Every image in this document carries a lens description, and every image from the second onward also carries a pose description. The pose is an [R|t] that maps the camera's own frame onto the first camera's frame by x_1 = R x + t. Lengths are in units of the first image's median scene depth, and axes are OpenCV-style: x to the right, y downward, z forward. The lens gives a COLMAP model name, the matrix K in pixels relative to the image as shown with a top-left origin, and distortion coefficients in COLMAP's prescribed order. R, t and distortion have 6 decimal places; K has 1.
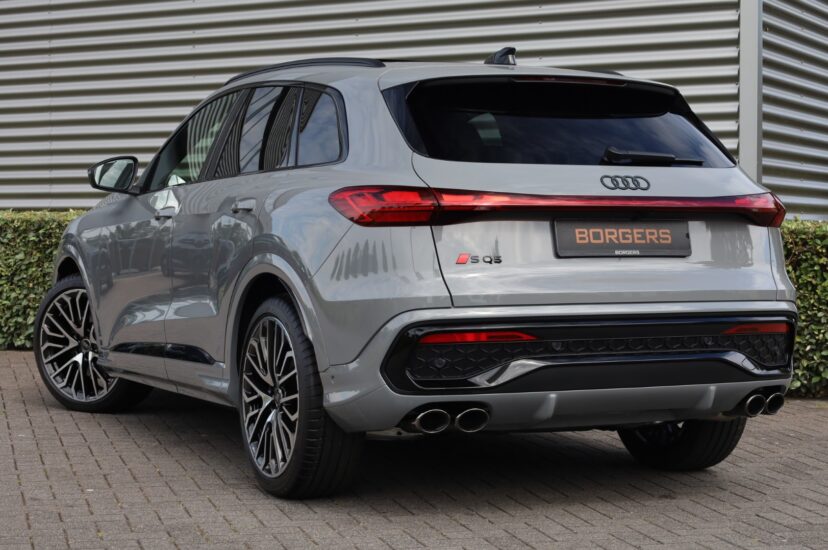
lens RADIAL K [[2053.8, 0, 422.3], [0, 2053.8, 268.2], [0, 0, 1]] dist [-0.748644, 0.000000]
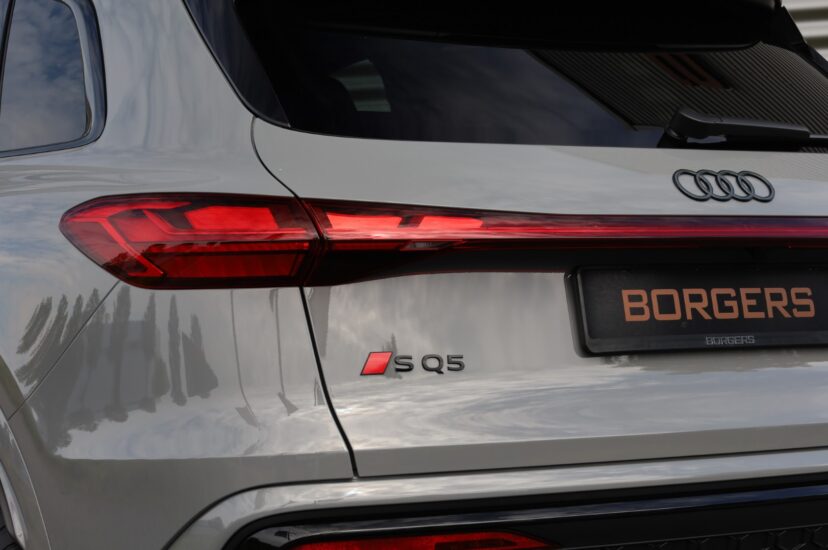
lens RADIAL K [[2151.2, 0, 413.5], [0, 2151.2, 270.7], [0, 0, 1]] dist [-0.171957, 0.000000]
pose [[0.993642, -0.004081, 0.112508, -0.022649], [0.004558, 0.999982, -0.003986, -0.021623], [-0.112490, 0.004474, 0.993643, 0.538368]]
